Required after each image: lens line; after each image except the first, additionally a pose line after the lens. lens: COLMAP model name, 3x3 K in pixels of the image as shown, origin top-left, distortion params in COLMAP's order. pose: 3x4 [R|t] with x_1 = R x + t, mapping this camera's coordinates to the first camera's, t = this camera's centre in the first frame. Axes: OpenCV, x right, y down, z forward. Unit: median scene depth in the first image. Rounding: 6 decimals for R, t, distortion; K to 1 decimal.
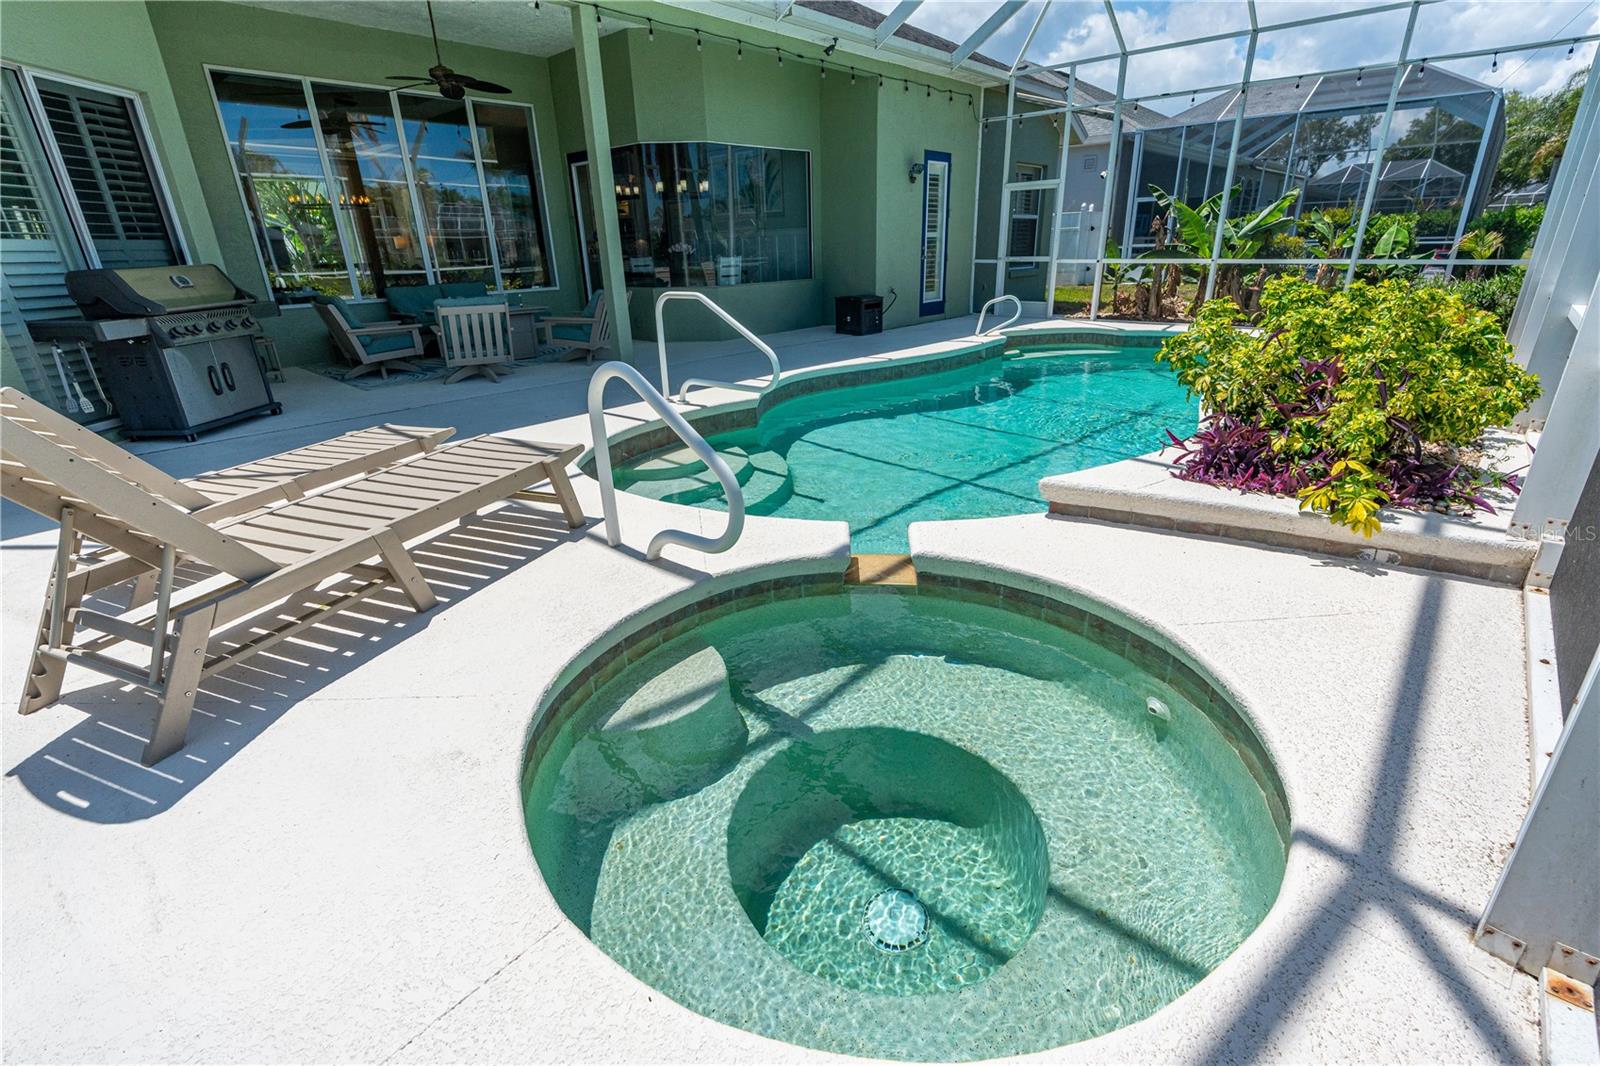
lens RADIAL K [[736.2, 0, 804.9], [0, 736.2, 539.1], [0, 0, 1]] dist [-0.005883, 0.003169]
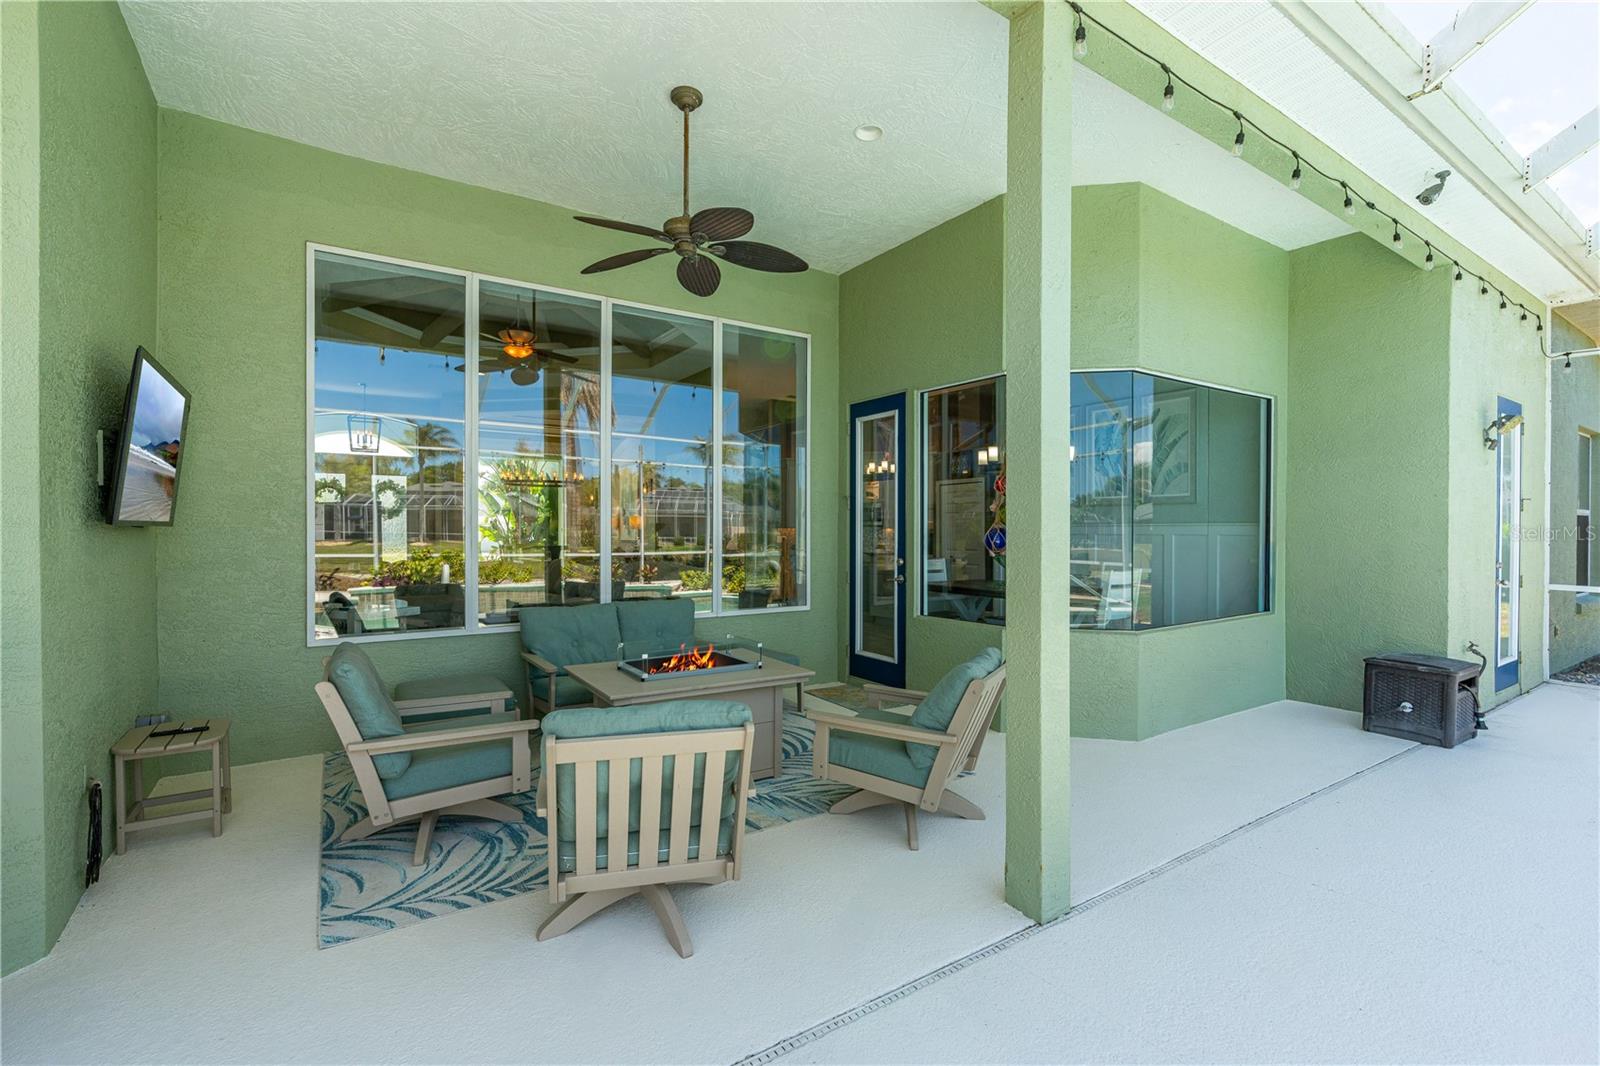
lens RADIAL K [[736.2, 0, 803.4], [0, 736.2, 532.5], [0, 0, 1]] dist [-0.005883, 0.003169]
pose [[0.971492, 0.029839, -0.235185, -0.210752], [-0.113789, 0.928994, -0.352169, -0.196932], [0.207977, 0.368891, 0.905906, 0.461606]]
